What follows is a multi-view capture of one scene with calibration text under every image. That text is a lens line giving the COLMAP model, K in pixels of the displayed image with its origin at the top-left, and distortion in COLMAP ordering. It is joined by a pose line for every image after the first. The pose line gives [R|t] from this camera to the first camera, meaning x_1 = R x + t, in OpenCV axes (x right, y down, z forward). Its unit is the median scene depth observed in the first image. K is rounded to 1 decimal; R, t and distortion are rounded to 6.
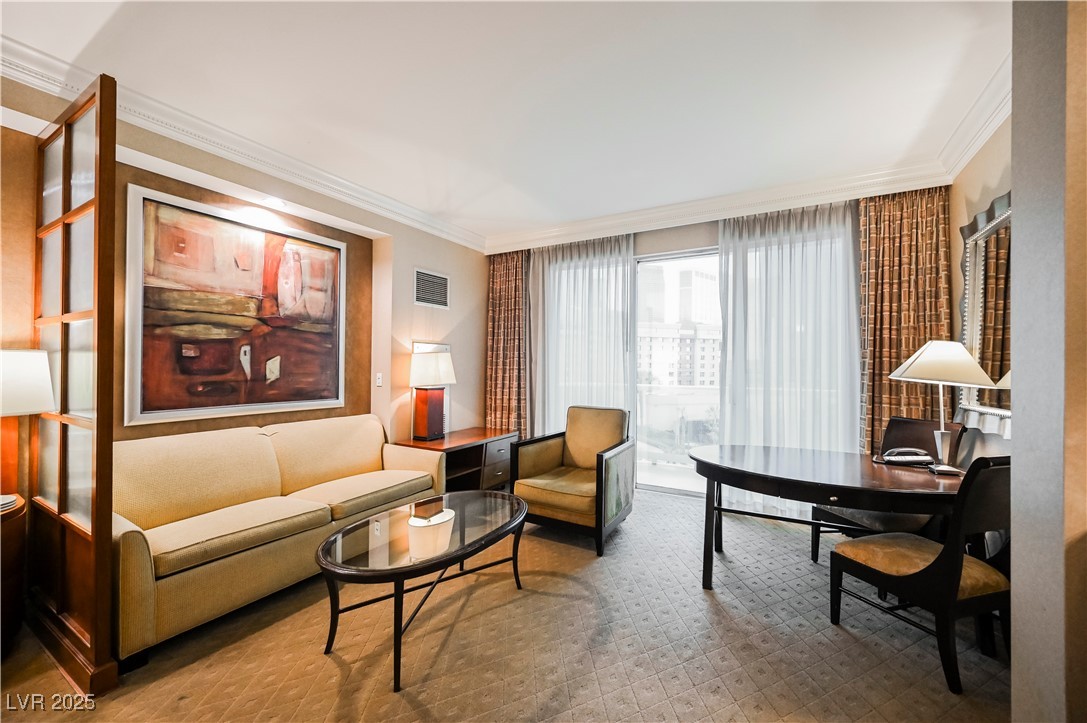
lens RADIAL K [[426.1, 0, 542.7], [0, 426.1, 361.3], [0, 0, 1]] dist [0.013403, 0.000164]
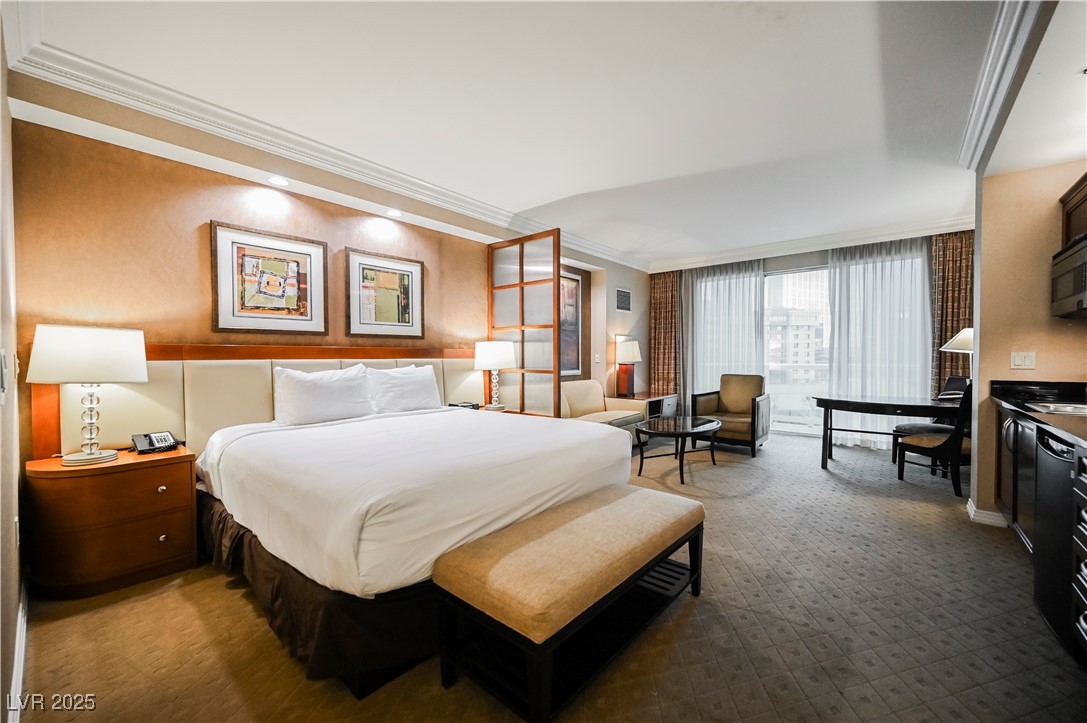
lens RADIAL K [[426.1, 0, 547.9], [0, 426.1, 363.1], [0, 0, 1]] dist [0.013403, 0.000164]
pose [[0.986599, -0.008727, -0.162931, -0.321659], [0.012846, 0.999624, 0.024241, 0.019565], [0.162658, -0.026009, 0.986340, -0.661408]]
